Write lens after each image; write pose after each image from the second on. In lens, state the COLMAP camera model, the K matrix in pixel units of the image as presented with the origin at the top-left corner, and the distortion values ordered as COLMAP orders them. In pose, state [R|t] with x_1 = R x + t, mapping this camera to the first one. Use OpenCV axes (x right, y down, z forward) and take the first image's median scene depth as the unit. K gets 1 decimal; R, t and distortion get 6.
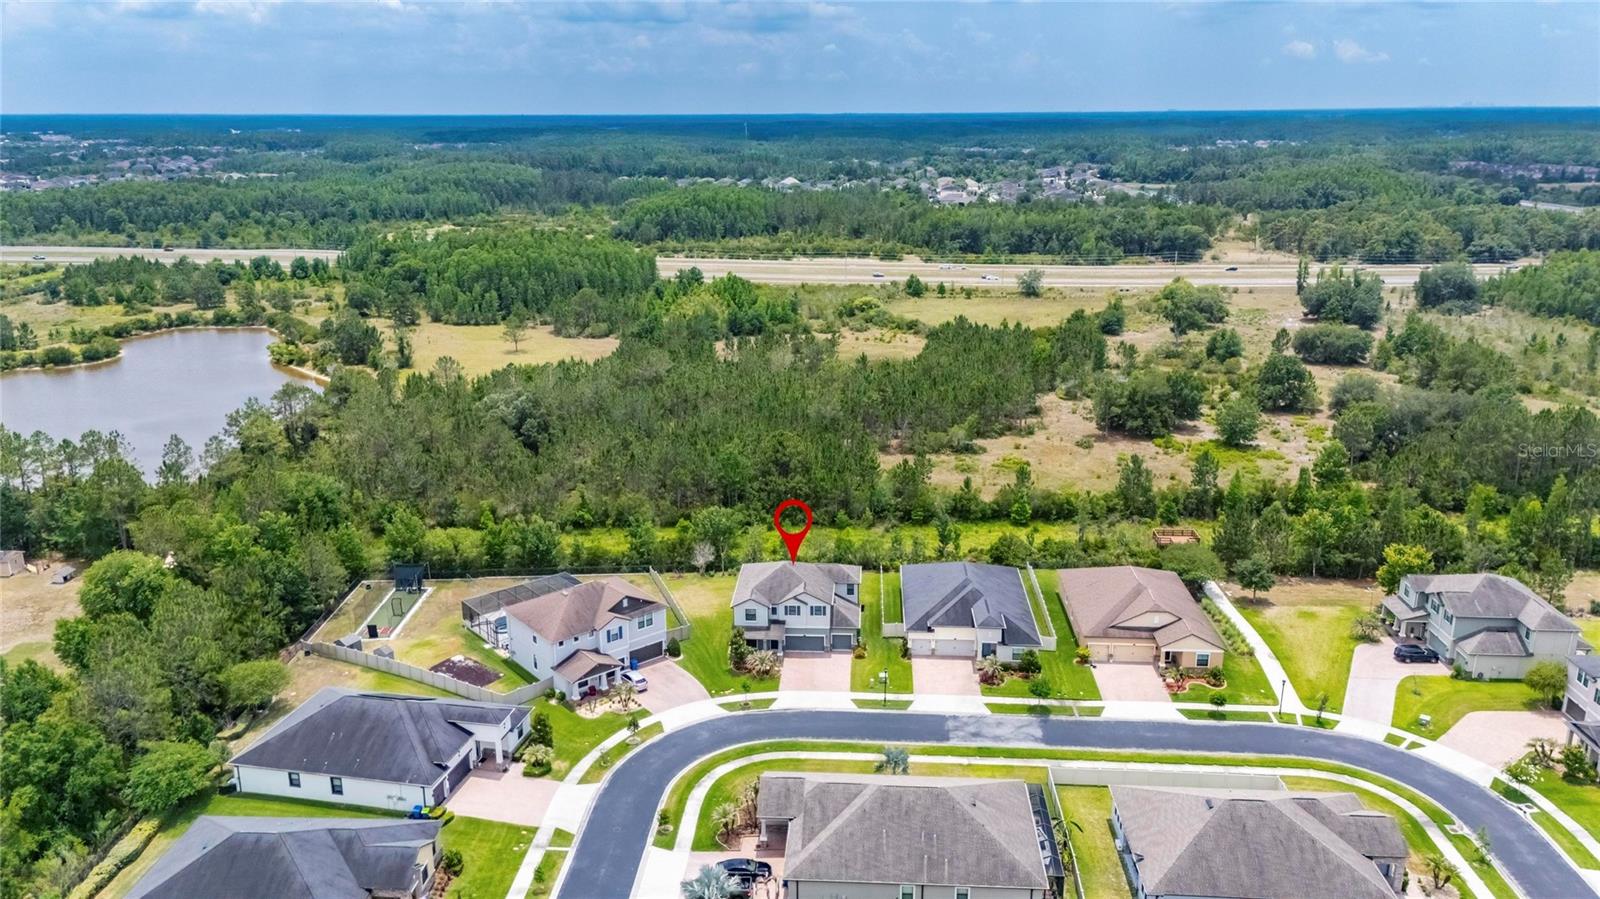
lens RADIAL K [[1172.0, 0, 800.0], [0, 1172.0, 449.5], [0, 0, 1]] dist [0.103132, -0.140902]
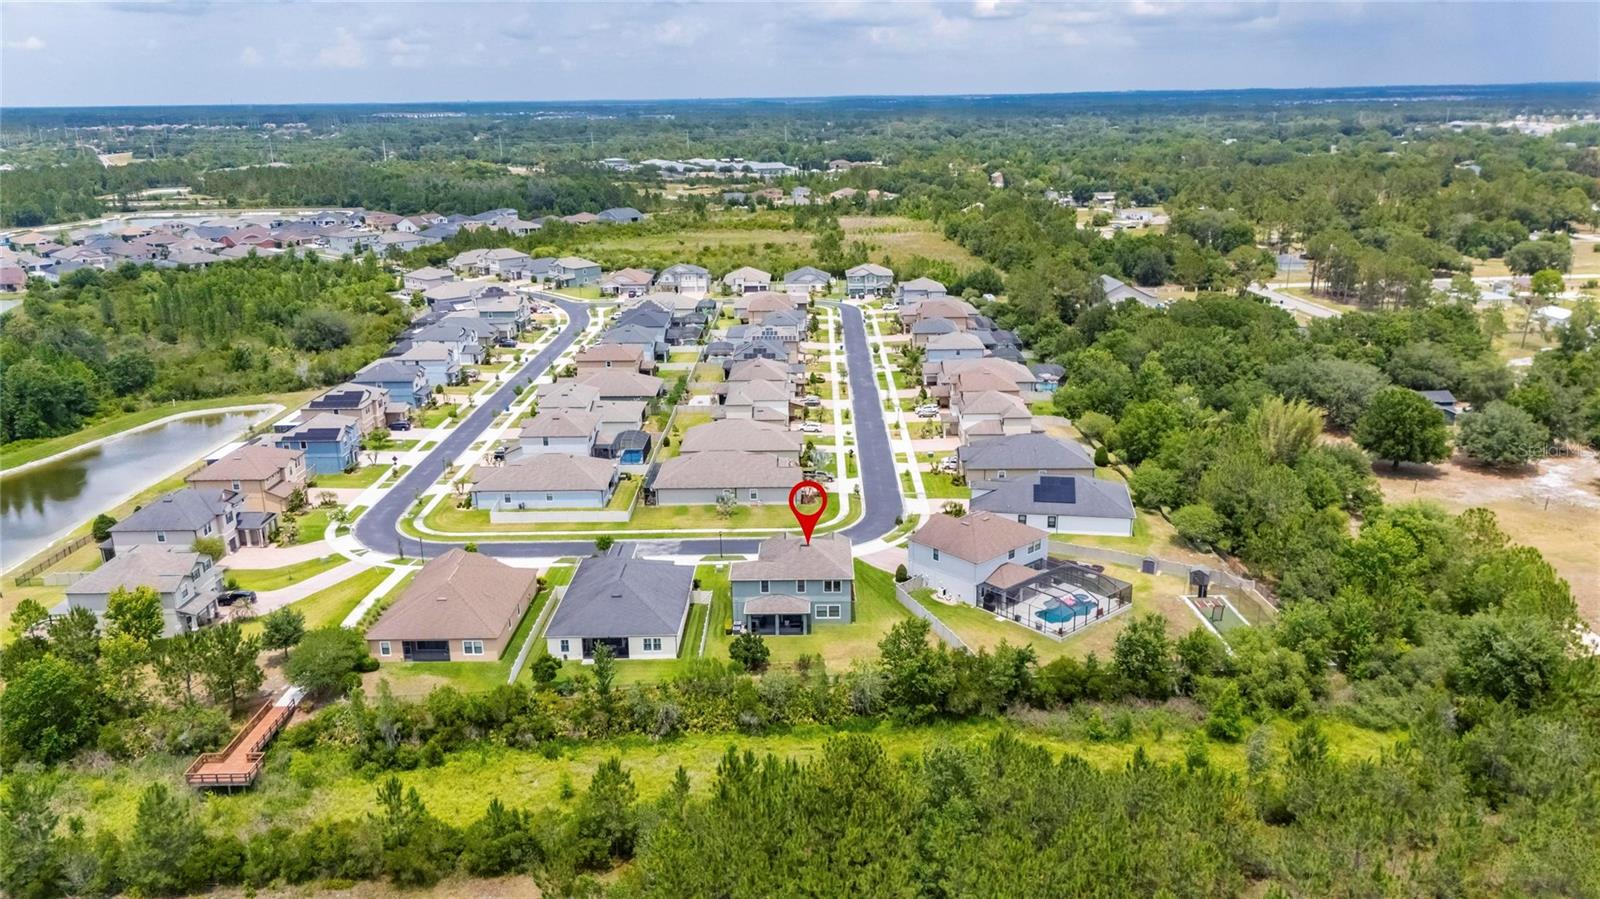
lens RADIAL K [[1172.0, 0, 800.0], [0, 1172.0, 449.5], [0, 0, 1]] dist [0.103132, -0.140902]
pose [[-0.998440, 0.036769, -0.042020, 0.038170], [0.008670, 0.845534, 0.533851, -0.620335], [0.055158, 0.532654, -0.844534, 2.197756]]
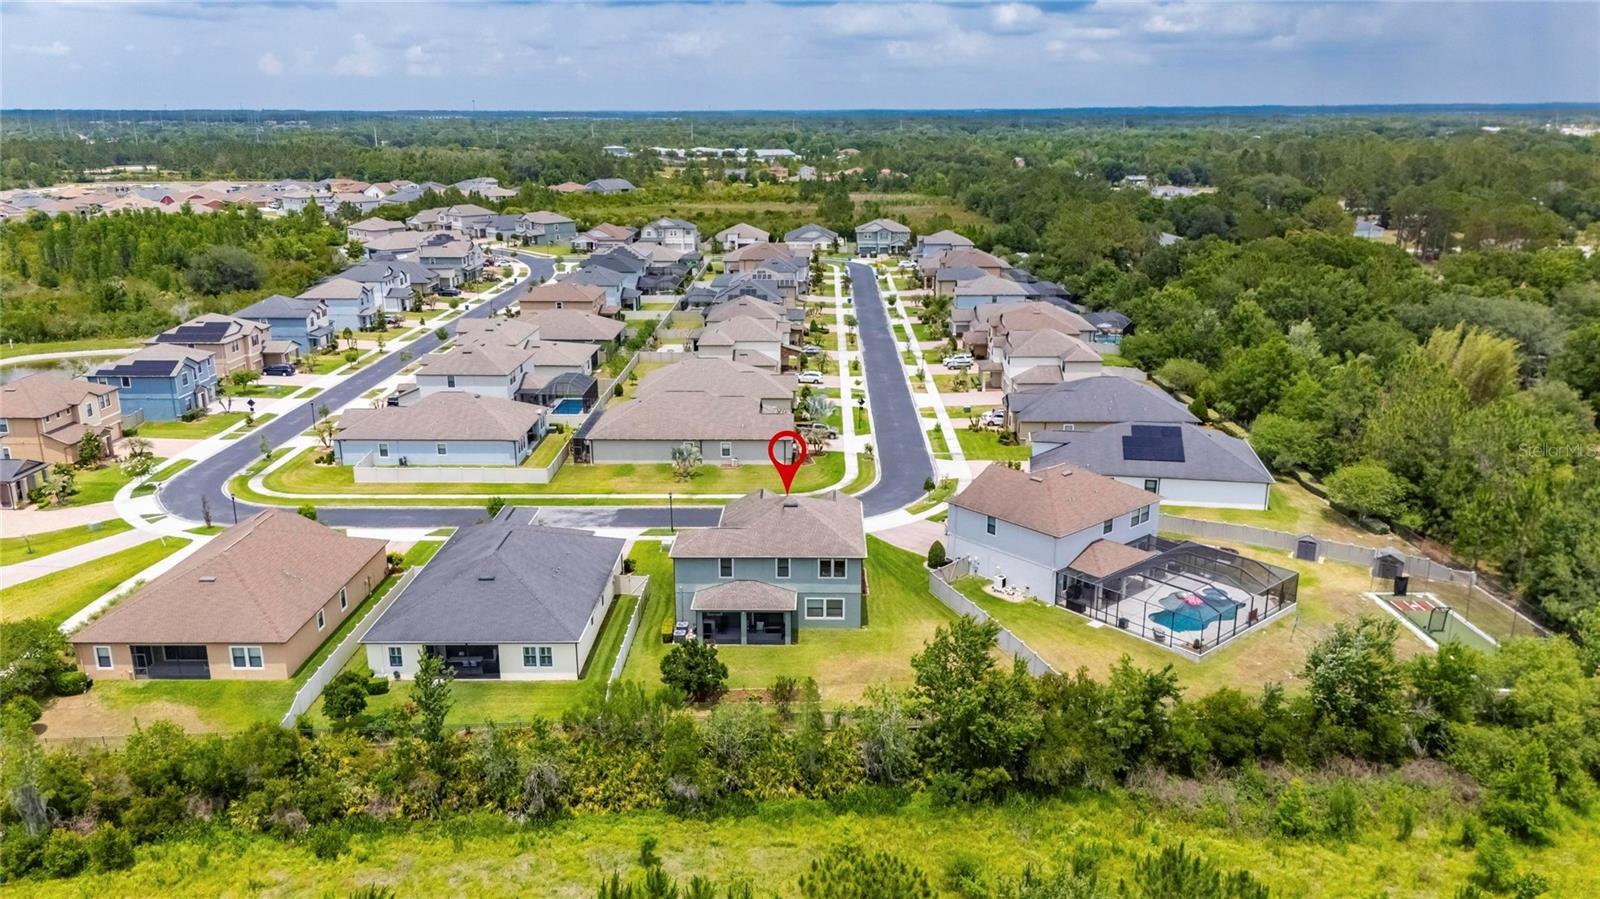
lens RADIAL K [[1177.9, 0, 800.0], [0, 1177.9, 449.5], [0, 0, 1]] dist [0.062732, -0.045721]
pose [[-0.999031, 0.023274, -0.037355, 0.007532], [0.000218, 0.851345, 0.524606, -0.328148], [0.044012, 0.524089, -0.850525, 1.869399]]
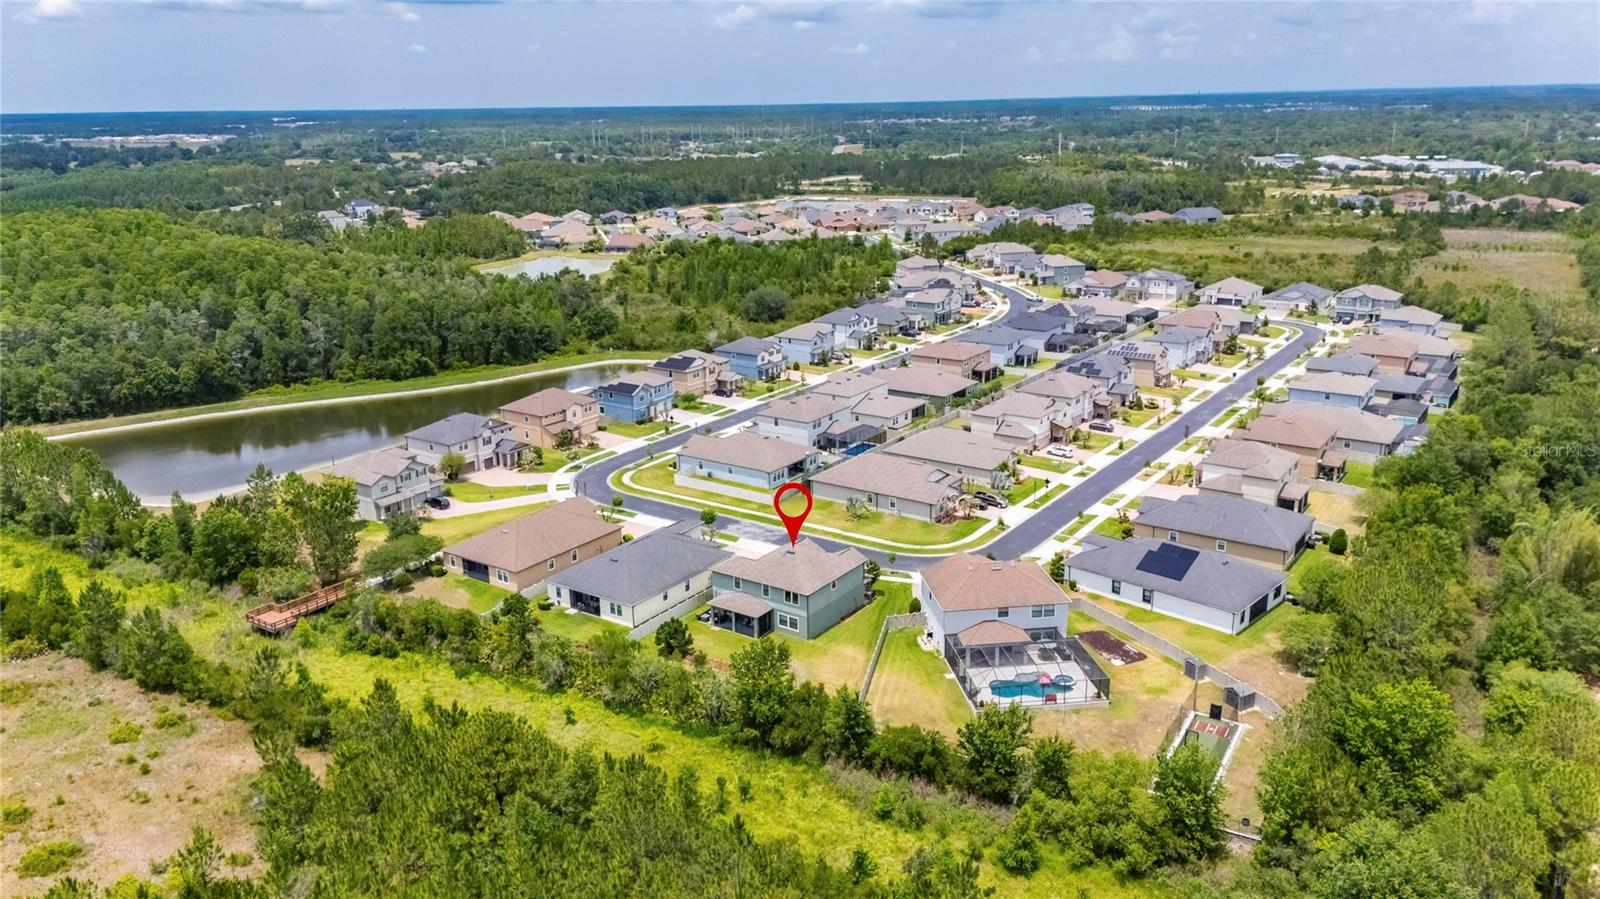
lens RADIAL K [[1172.0, 0, 800.0], [0, 1172.0, 449.5], [0, 0, 1]] dist [0.103132, -0.140902]
pose [[-0.853333, -0.124486, 0.506286, -0.626292], [0.164368, 0.857321, 0.487836, -0.565300], [-0.494779, 0.499504, -0.711119, 2.023711]]
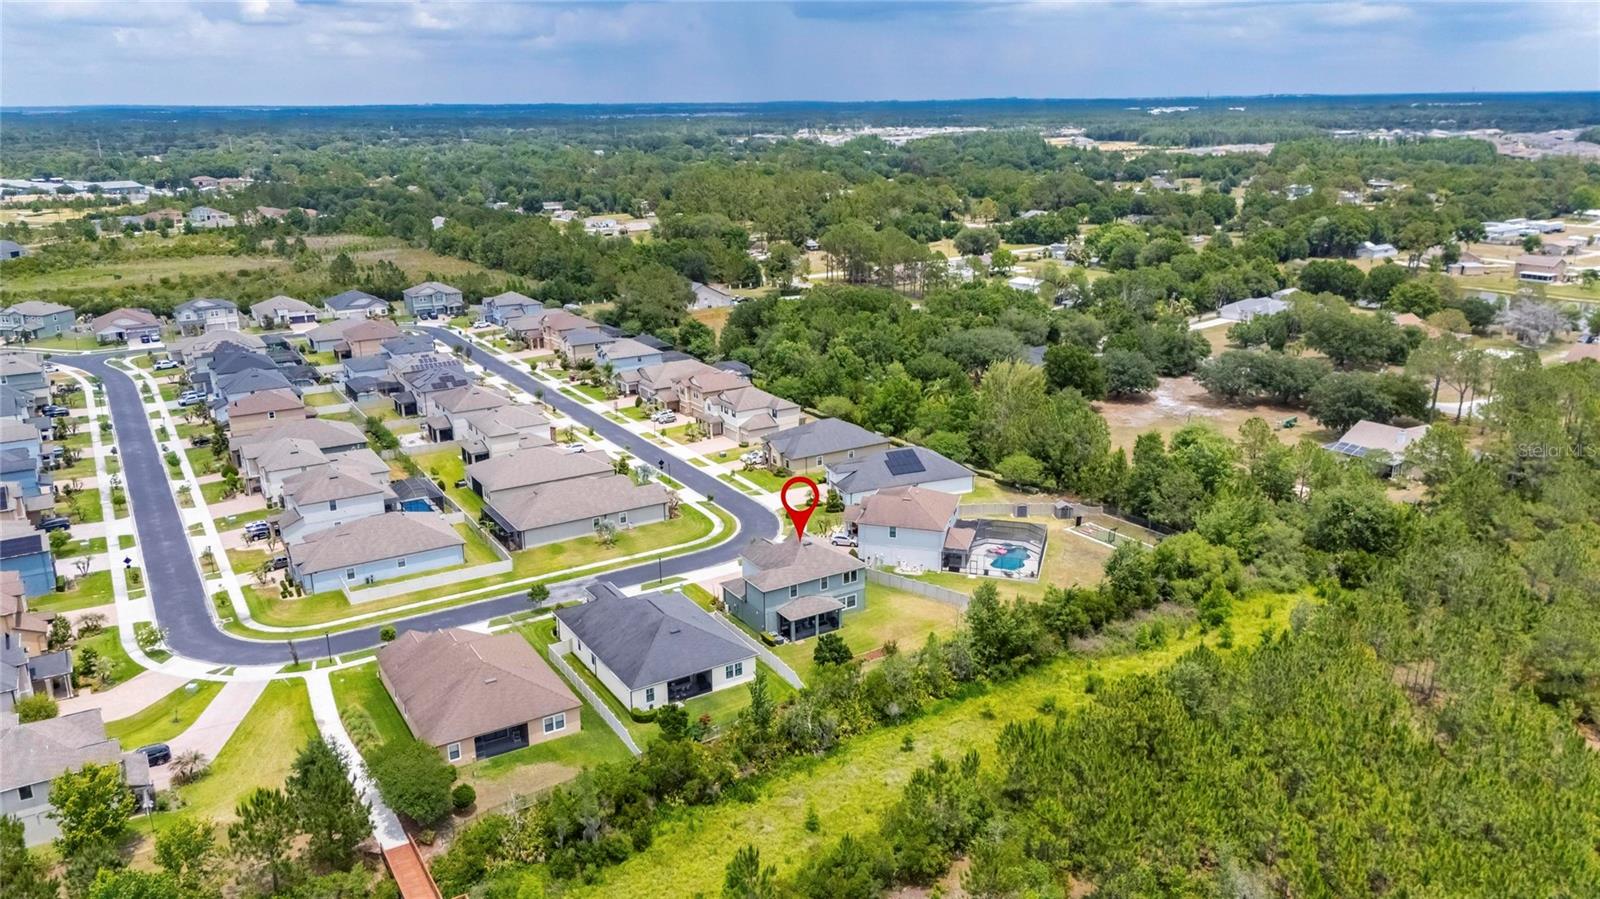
lens RADIAL K [[1172.0, 0, 800.0], [0, 1172.0, 449.5], [0, 0, 1]] dist [0.103132, -0.140902]
pose [[-0.821053, 0.179568, -0.541874, 0.644119], [-0.135349, 0.860934, 0.490380, -0.572637], [0.554574, 0.475970, -0.682569, 2.008064]]
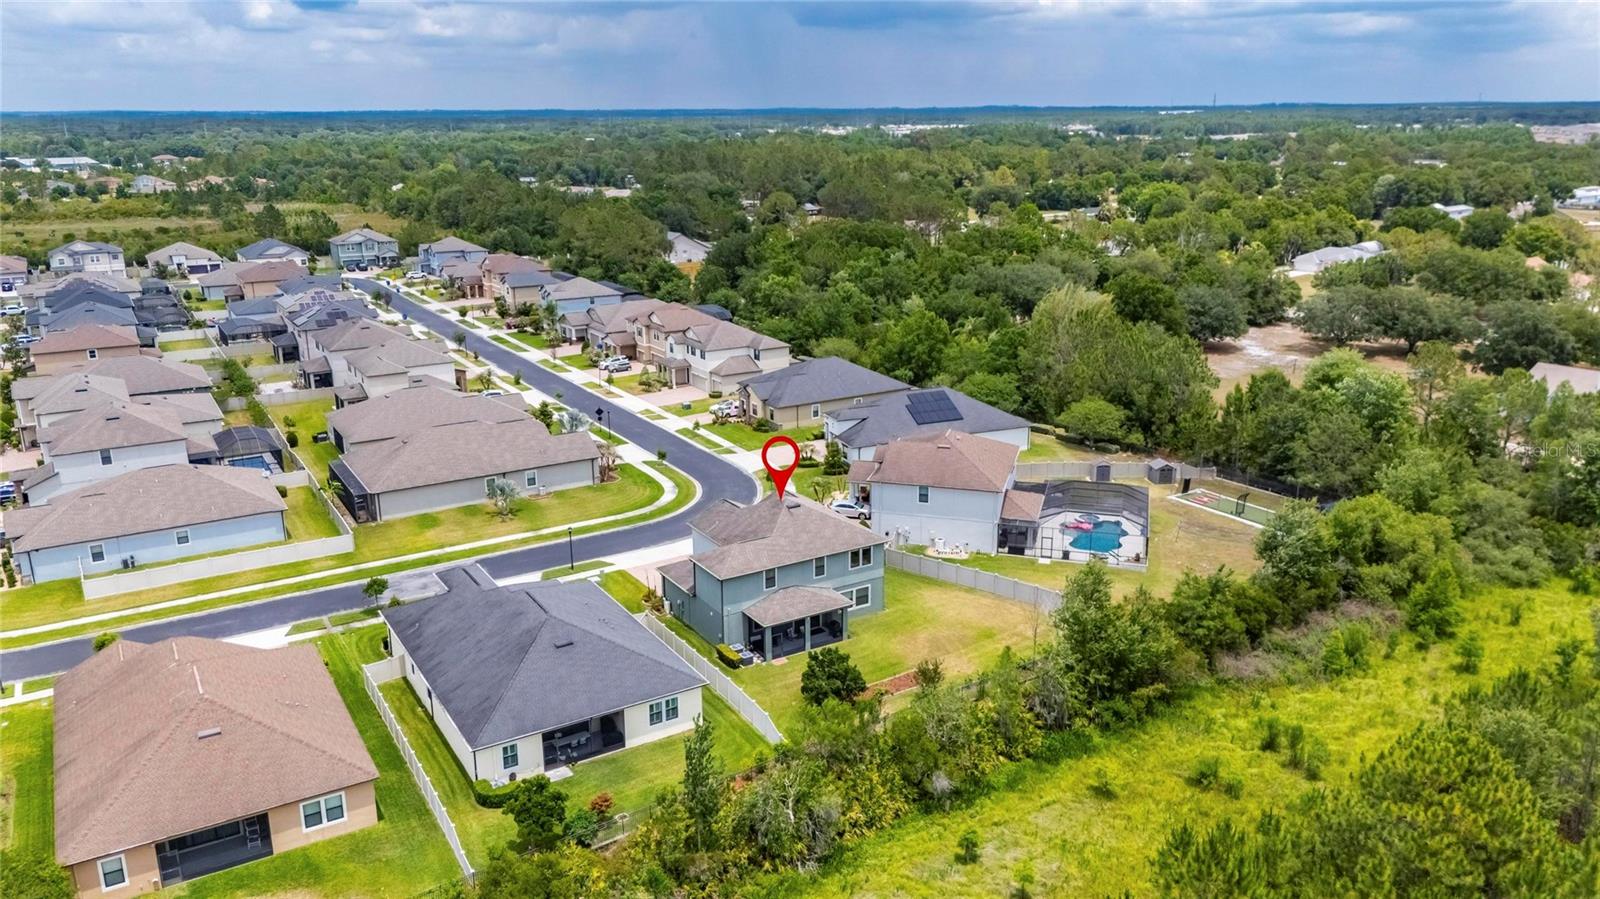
lens RADIAL K [[1177.9, 0, 800.0], [0, 1177.9, 449.5], [0, 0, 1]] dist [0.062732, -0.045721]
pose [[-0.821521, 0.172757, -0.543377, 0.402868], [-0.138579, 0.863922, 0.484184, -0.295489], [0.553082, 0.473068, -0.685790, 1.739841]]
